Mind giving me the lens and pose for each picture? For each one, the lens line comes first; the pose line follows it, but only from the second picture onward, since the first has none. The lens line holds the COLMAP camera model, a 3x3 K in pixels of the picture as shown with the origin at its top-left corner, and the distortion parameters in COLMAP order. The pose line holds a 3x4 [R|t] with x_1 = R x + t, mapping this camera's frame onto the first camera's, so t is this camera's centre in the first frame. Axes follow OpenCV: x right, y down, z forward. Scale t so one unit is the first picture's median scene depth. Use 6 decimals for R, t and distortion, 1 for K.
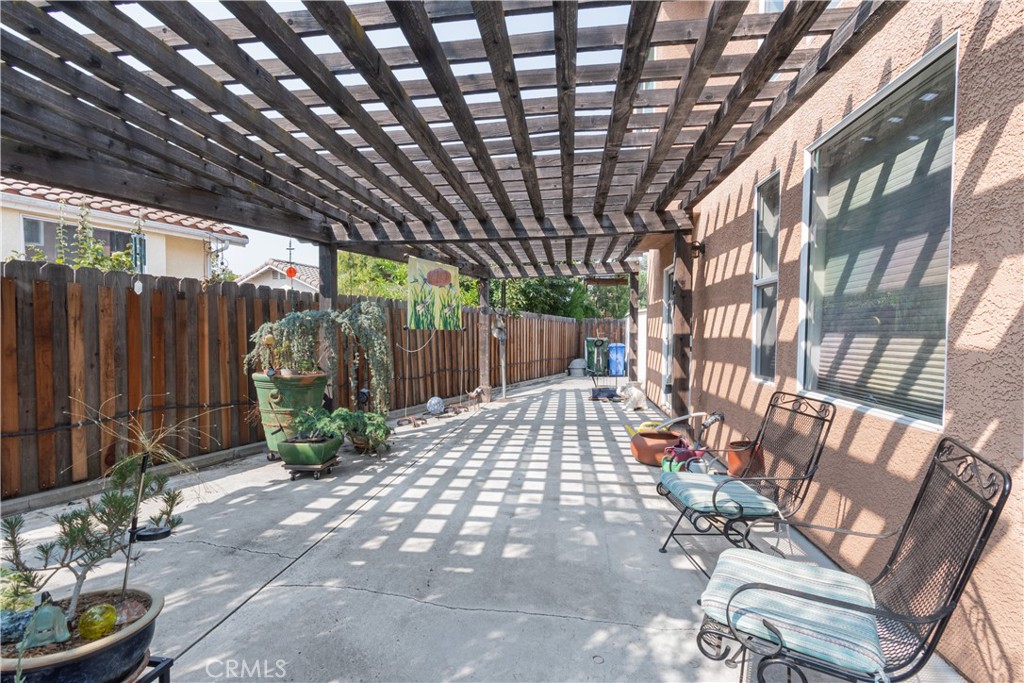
lens RADIAL K [[468.8, 0, 510.3], [0, 468.8, 343.9], [0, 0, 1]] dist [0.000324, 0.000007]
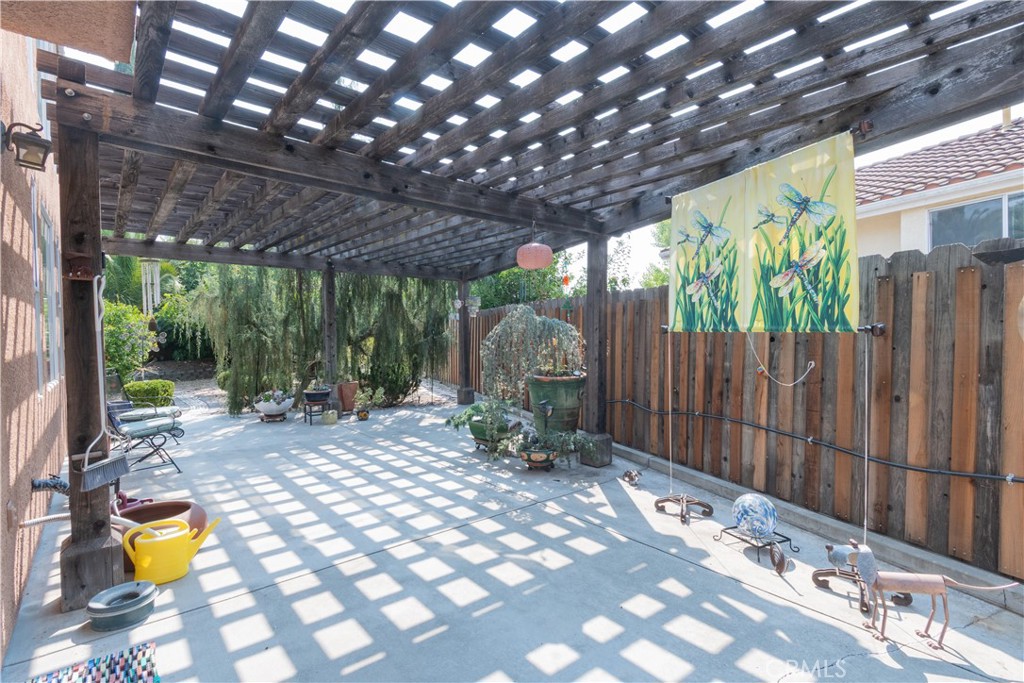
lens RADIAL K [[486.6, 0, 512.3], [0, 486.6, 342.5], [0, 0, 1]] dist [-0.000670, -0.000107]
pose [[-0.672000, 0.019500, -0.740295, 0.515108], [-0.012783, 0.999199, 0.037924, -0.059478], [0.740441, 0.034948, -0.671212, 1.944739]]
